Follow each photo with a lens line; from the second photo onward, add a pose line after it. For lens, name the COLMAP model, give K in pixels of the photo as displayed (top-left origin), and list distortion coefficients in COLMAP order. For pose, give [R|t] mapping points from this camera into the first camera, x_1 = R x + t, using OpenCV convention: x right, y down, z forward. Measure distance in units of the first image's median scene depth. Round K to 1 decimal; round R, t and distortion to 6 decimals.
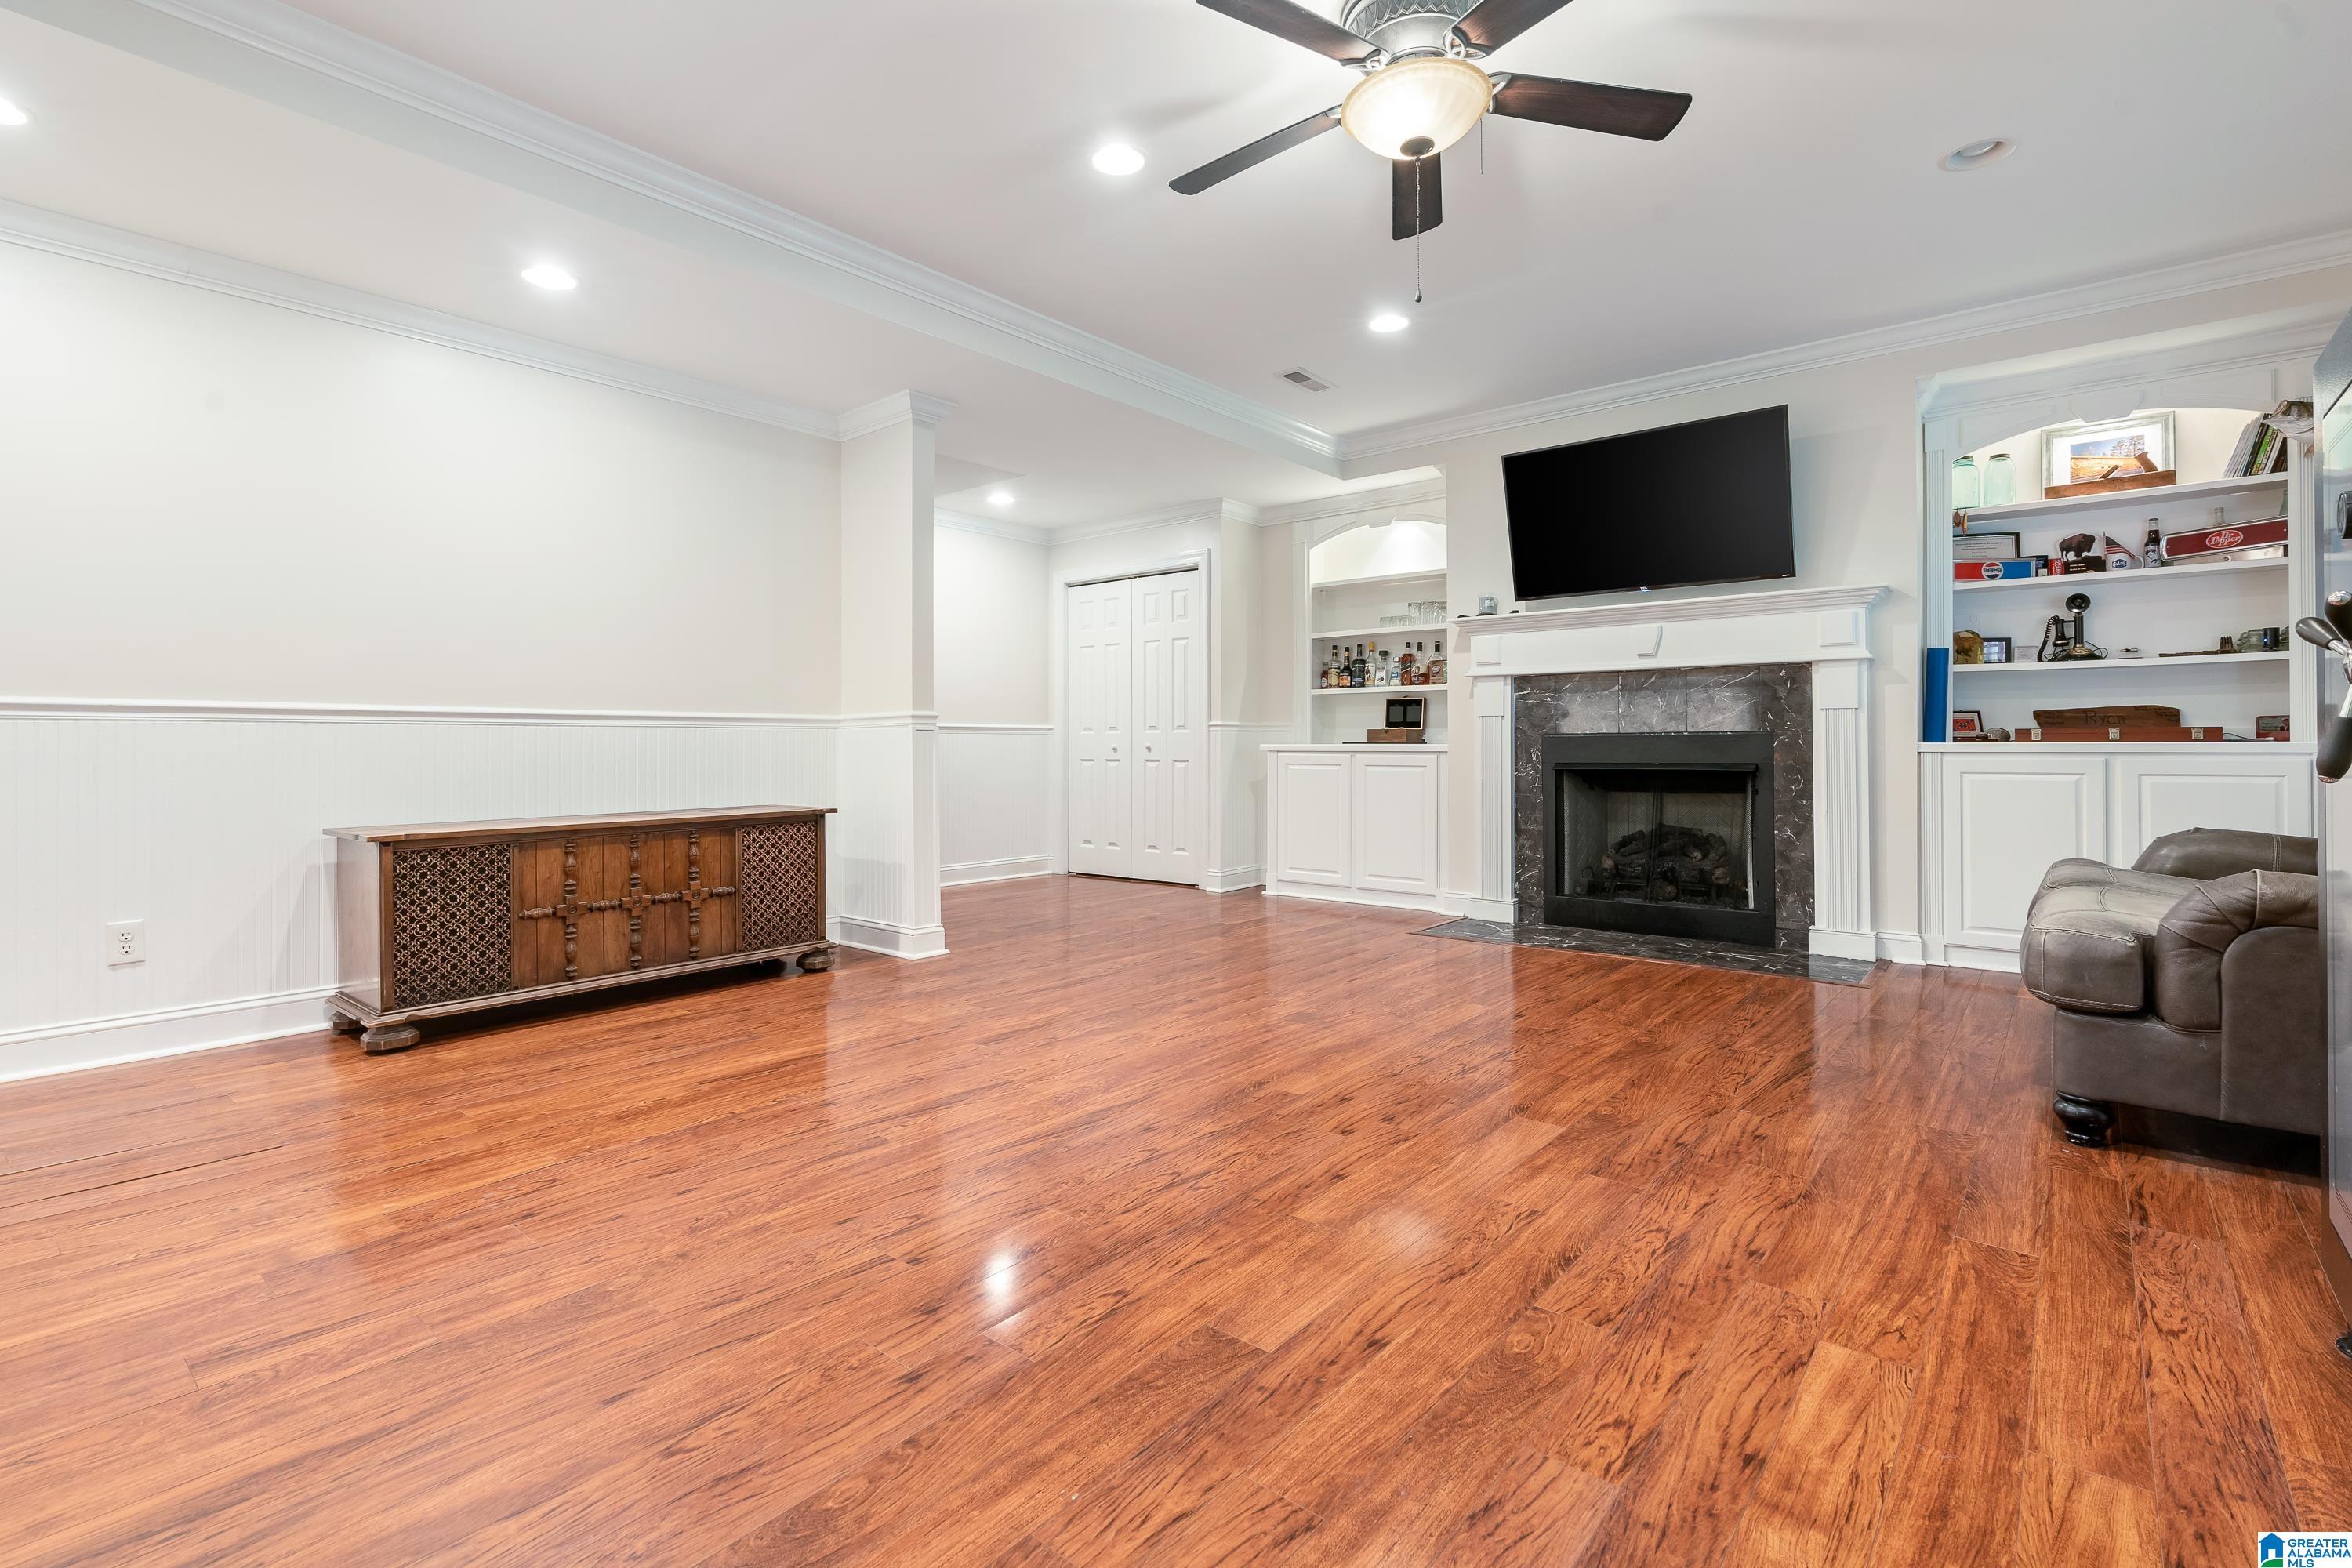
lens RADIAL K [[1073.8, 0, 1179.2], [0, 1073.8, 743.6], [0, 0, 1]] dist [-0.009469, 0.003137]
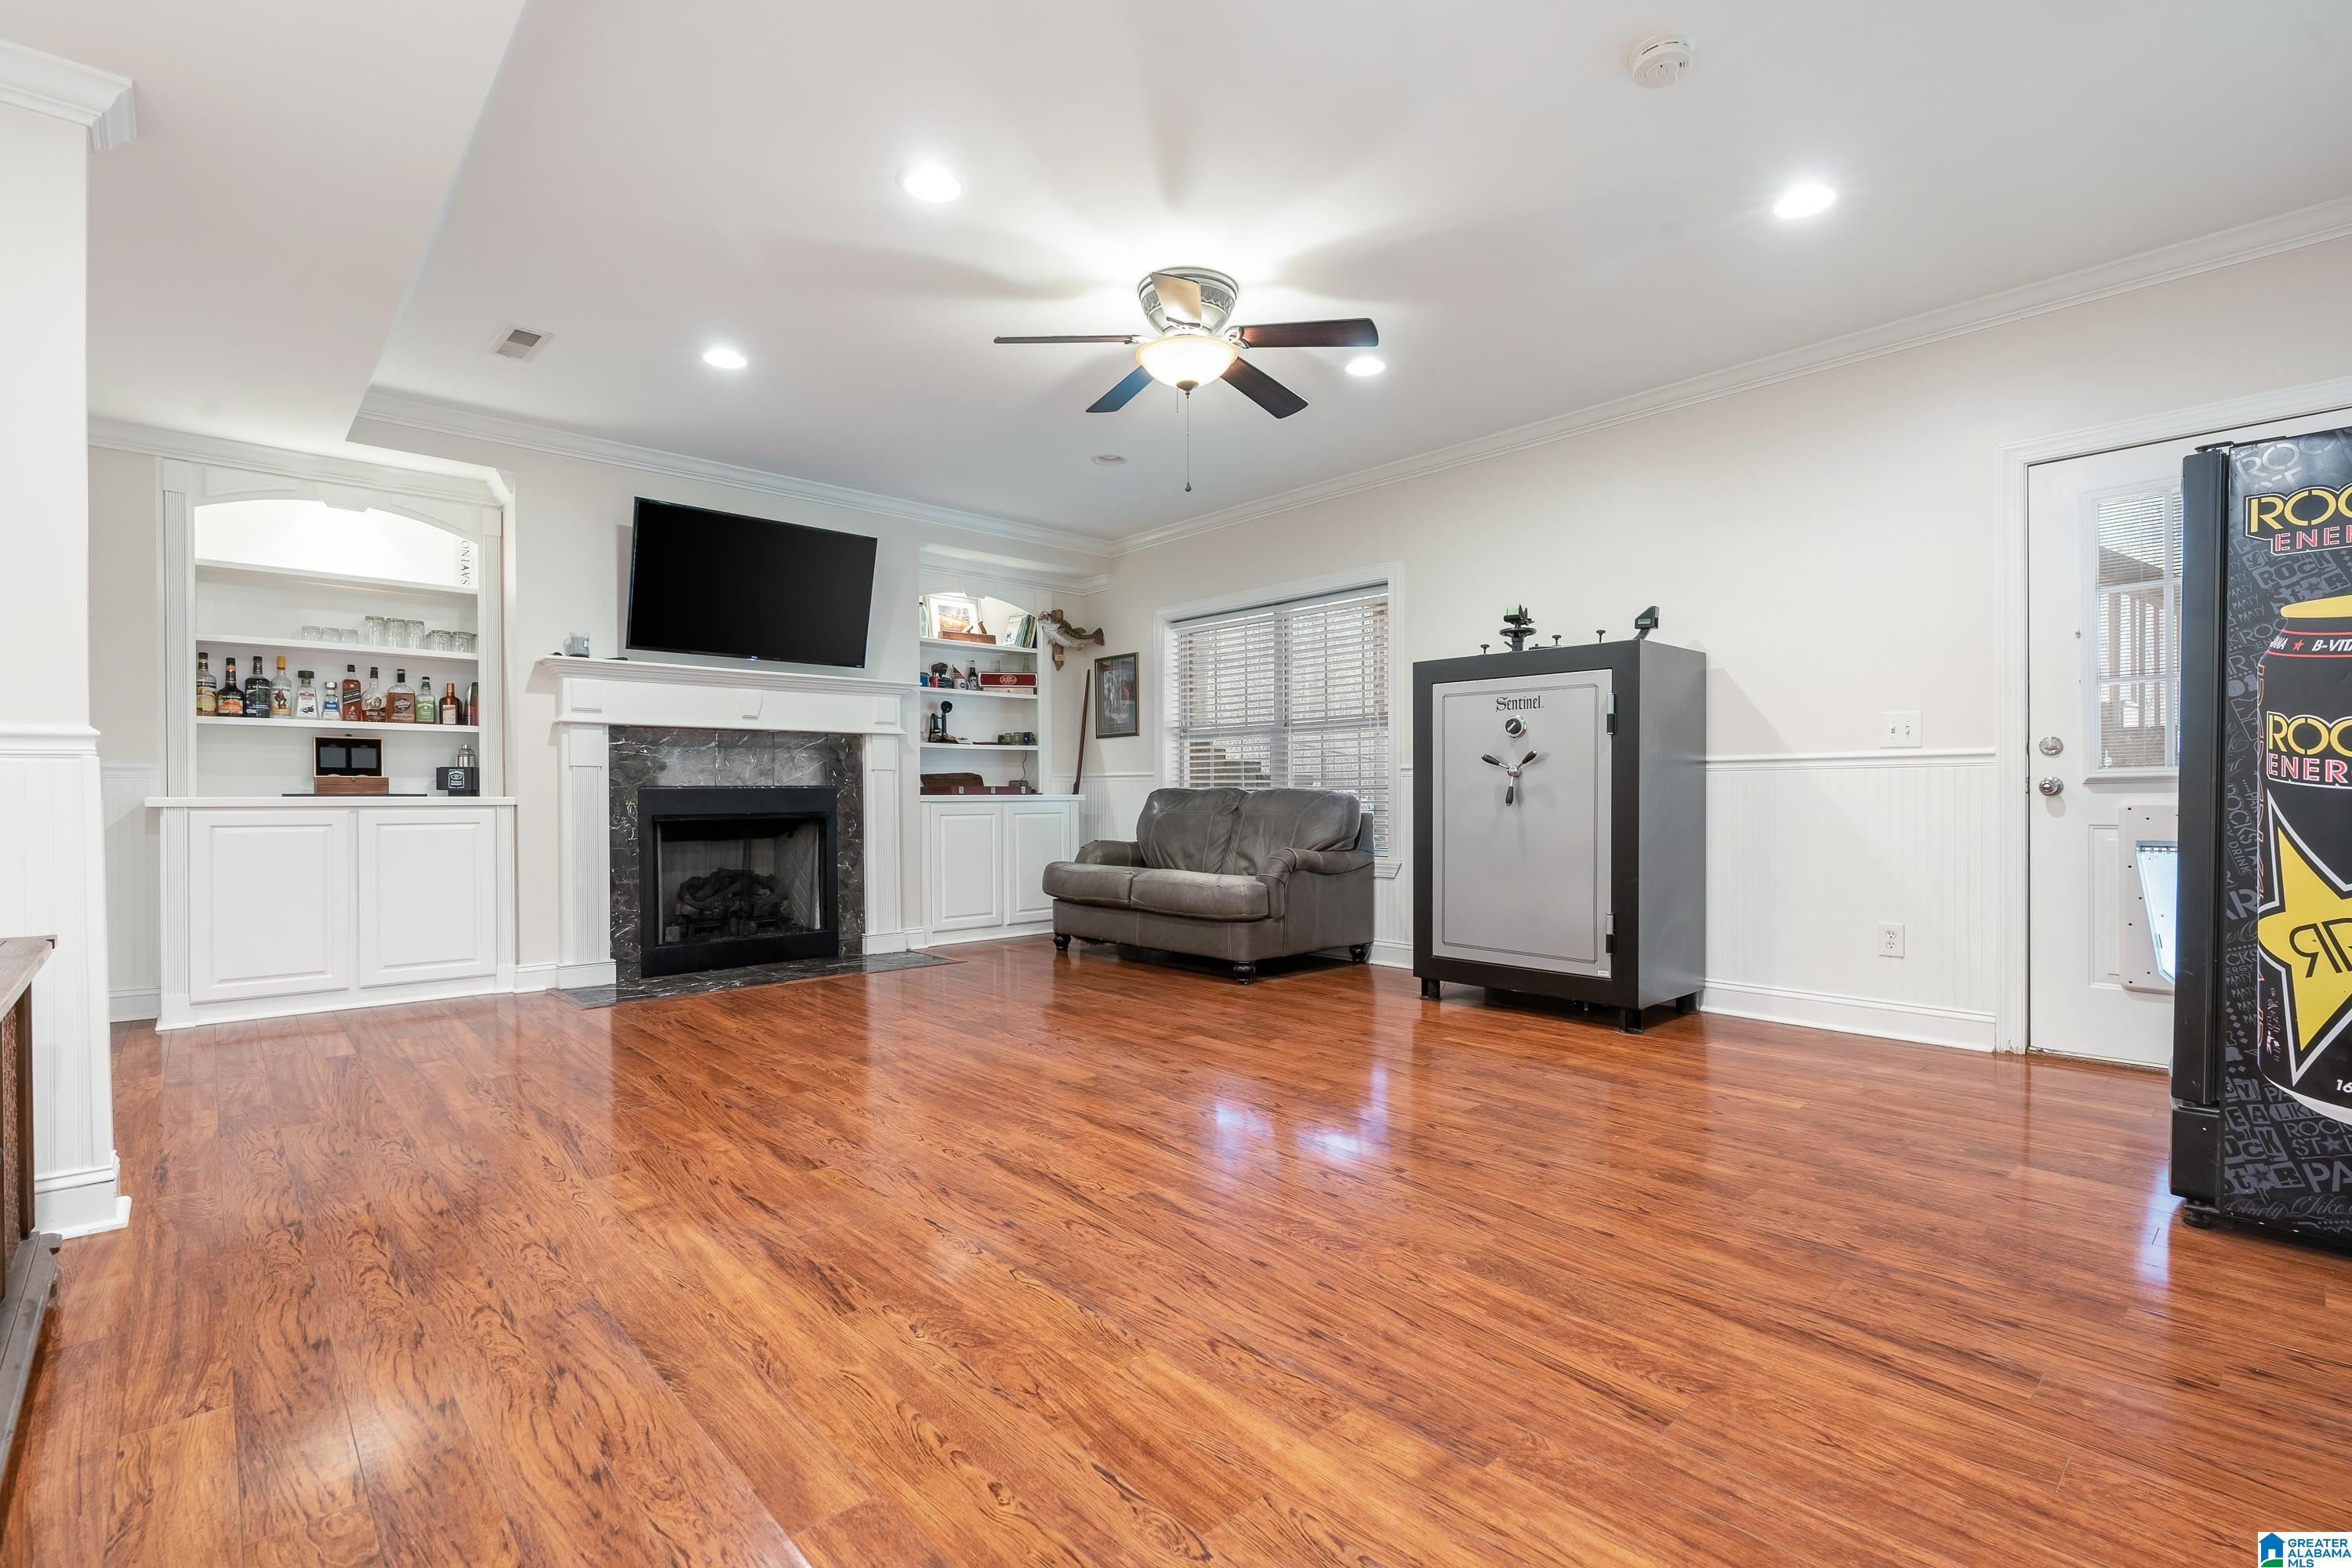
lens RADIAL K [[1073.8, 0, 1171.1], [0, 1073.8, 788.4], [0, 0, 1]] dist [-0.009469, 0.003137]
pose [[0.135545, 0.009010, 0.990730, -0.746244], [0.001816, 0.999955, -0.009342, 0.004147], [-0.990770, 0.003065, 0.135522, 0.500350]]
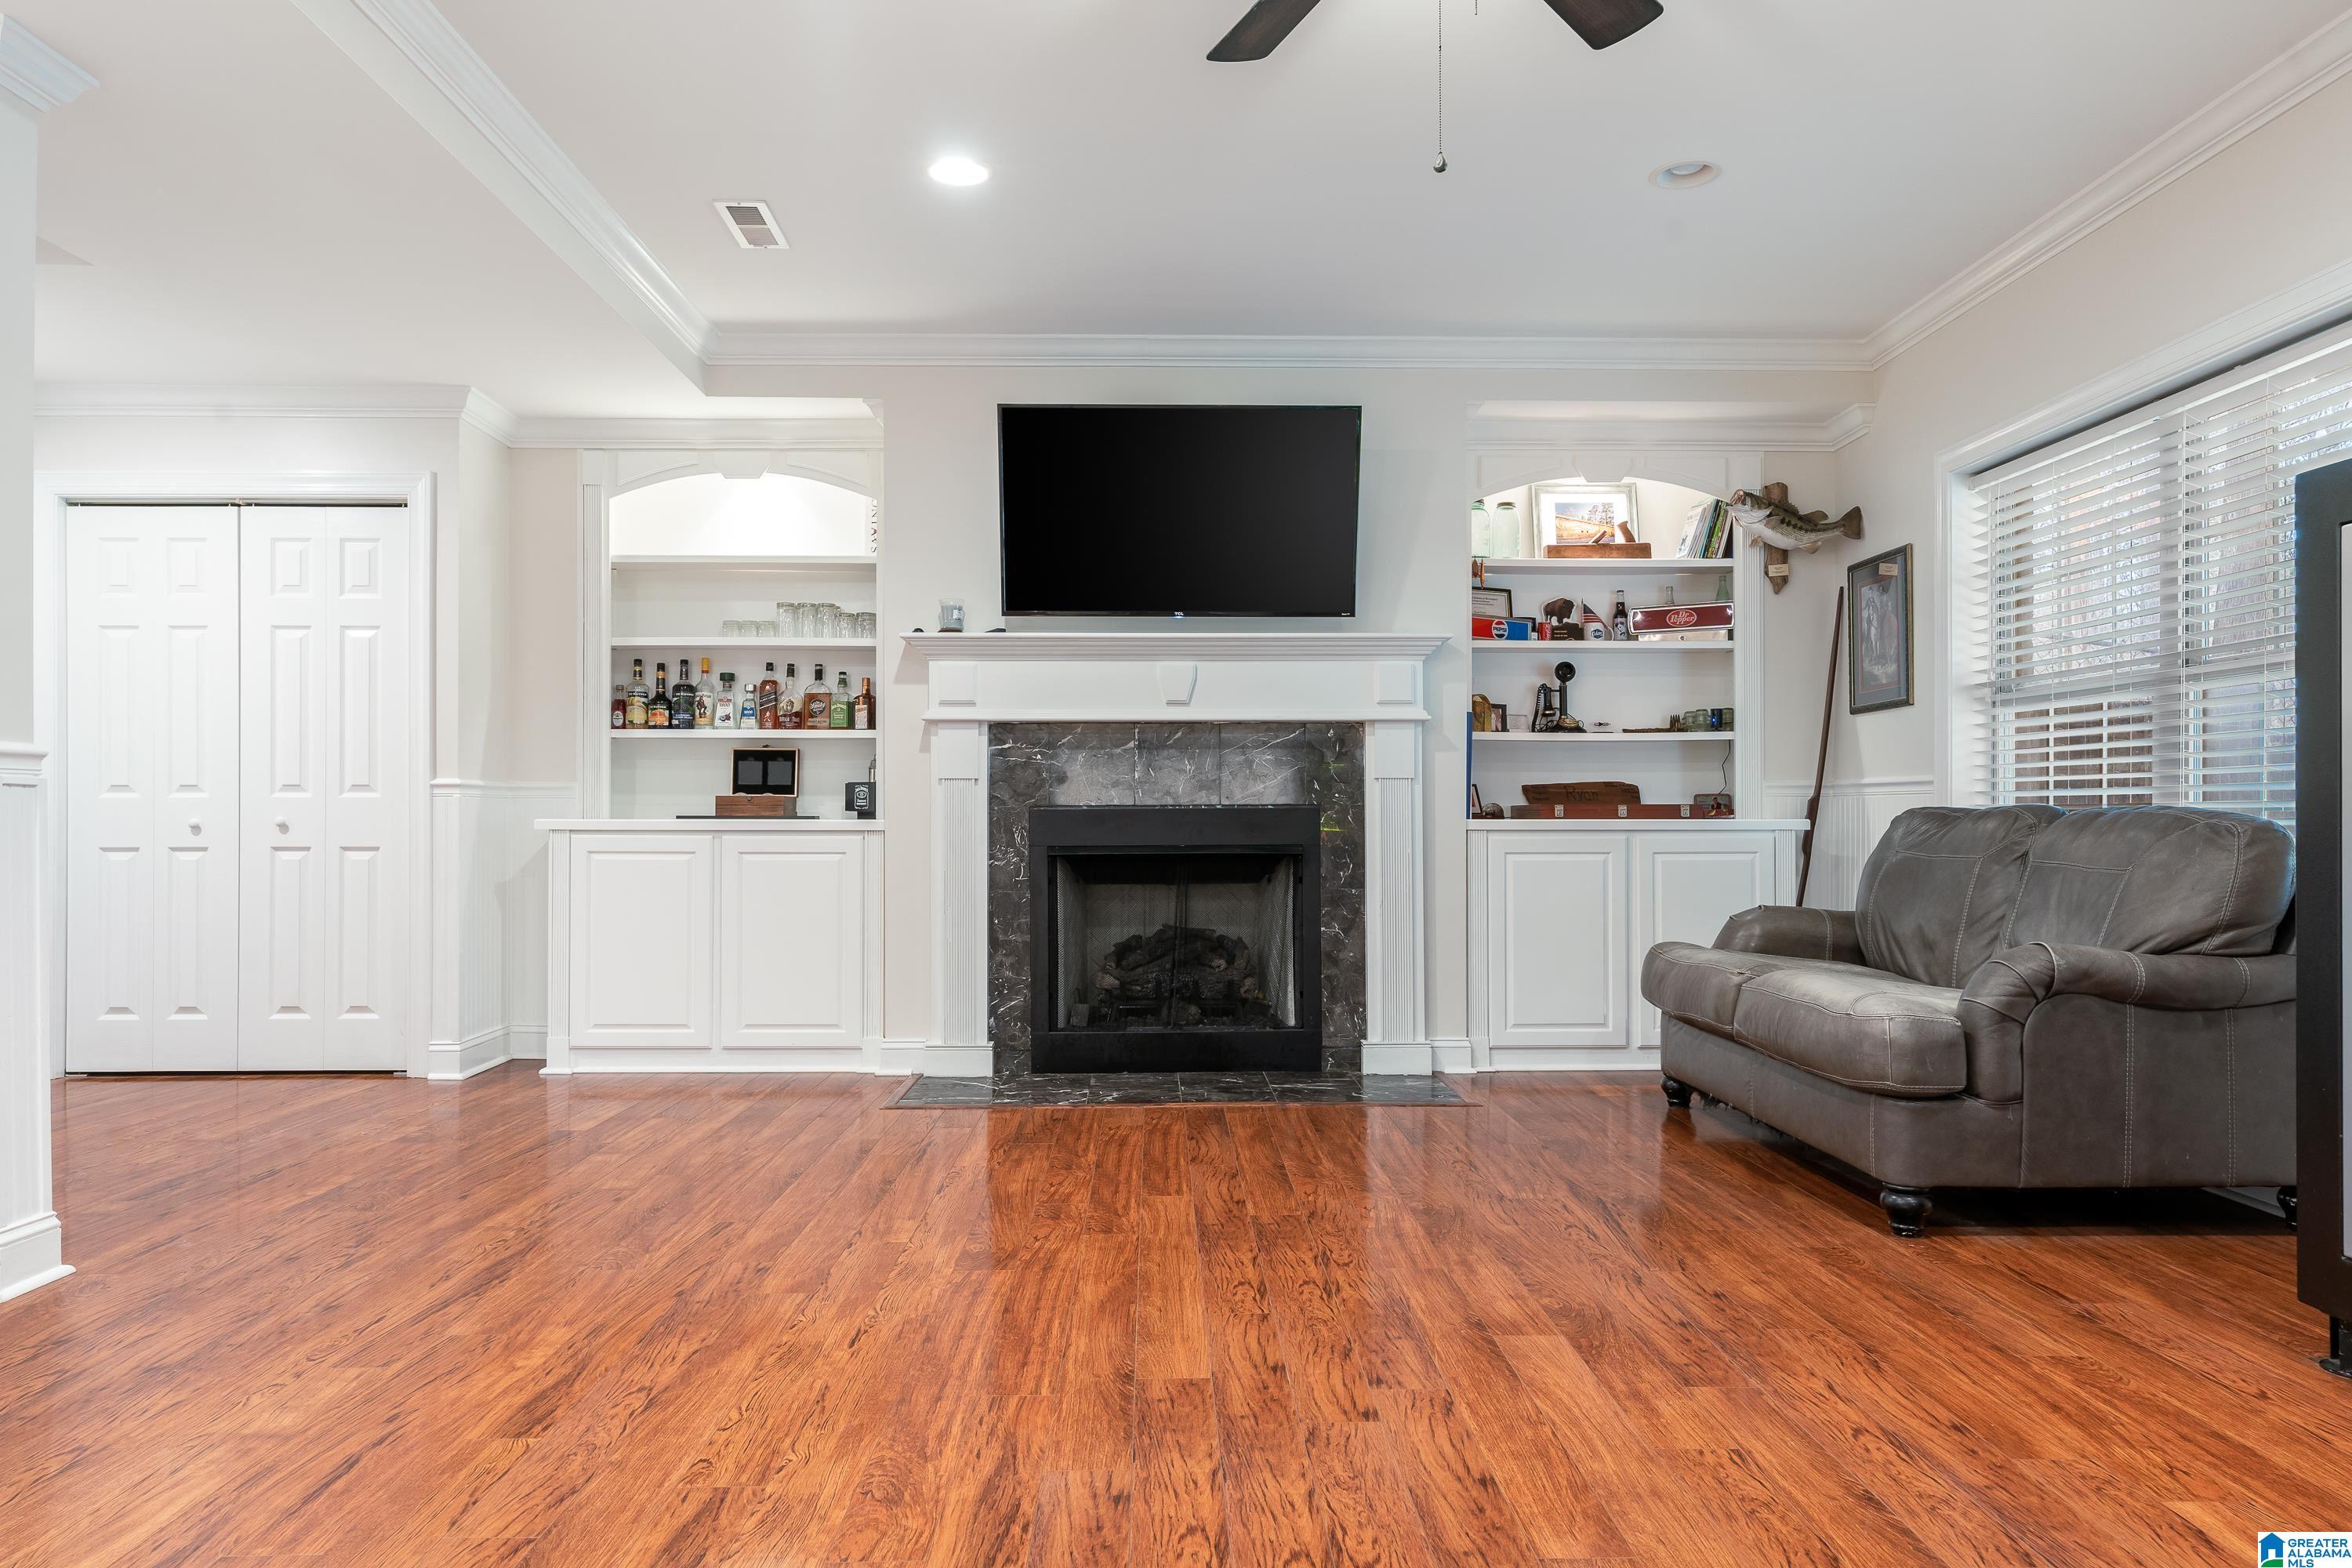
lens RADIAL K [[1525.0, 0, 1173.2], [0, 1525.0, 808.8], [0, 0, 1]] dist [0.000921, 0.002618]
pose [[0.756824, 0.007789, 0.653572, -0.327229], [-0.003031, 0.999960, -0.008408, 0.001745], [-0.653611, 0.004382, 0.756818, 0.227446]]
